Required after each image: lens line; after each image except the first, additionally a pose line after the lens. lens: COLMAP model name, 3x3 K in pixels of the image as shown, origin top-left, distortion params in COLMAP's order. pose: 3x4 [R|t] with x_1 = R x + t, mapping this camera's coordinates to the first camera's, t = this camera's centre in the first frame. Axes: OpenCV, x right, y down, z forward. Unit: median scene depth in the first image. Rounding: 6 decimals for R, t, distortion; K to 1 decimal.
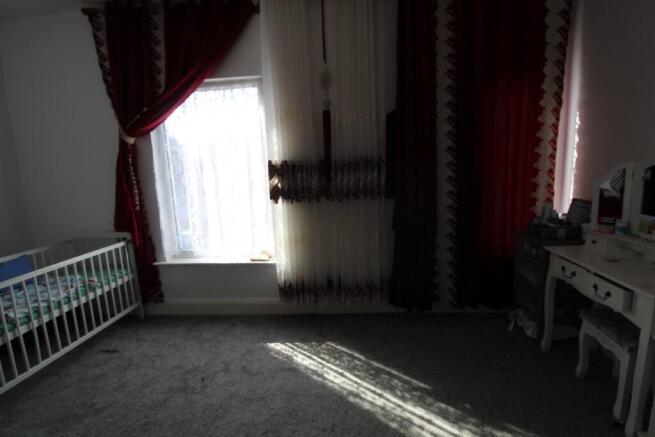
lens RADIAL K [[304.0, 0, 332.1], [0, 304.0, 209.7], [0, 0, 1]] dist [-0.000427, -0.012164]
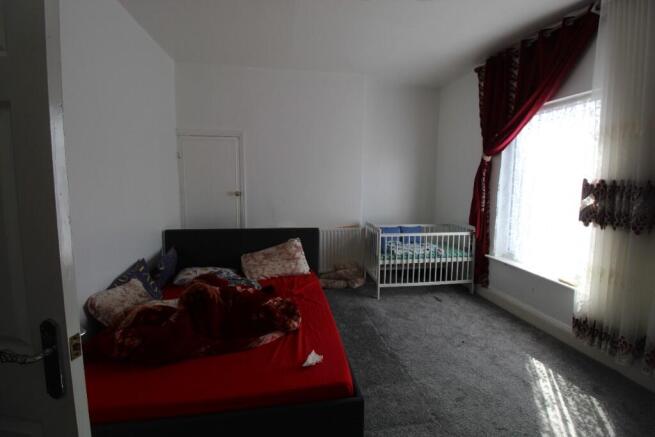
lens RADIAL K [[304.0, 0, 332.1], [0, 304.0, 209.7], [0, 0, 1]] dist [-0.000427, -0.012164]
pose [[0.262380, 0.144354, -0.954106, 0.475776], [-0.164051, 0.981027, 0.103312, -0.037493], [0.950917, 0.129415, 0.281083, 0.012678]]
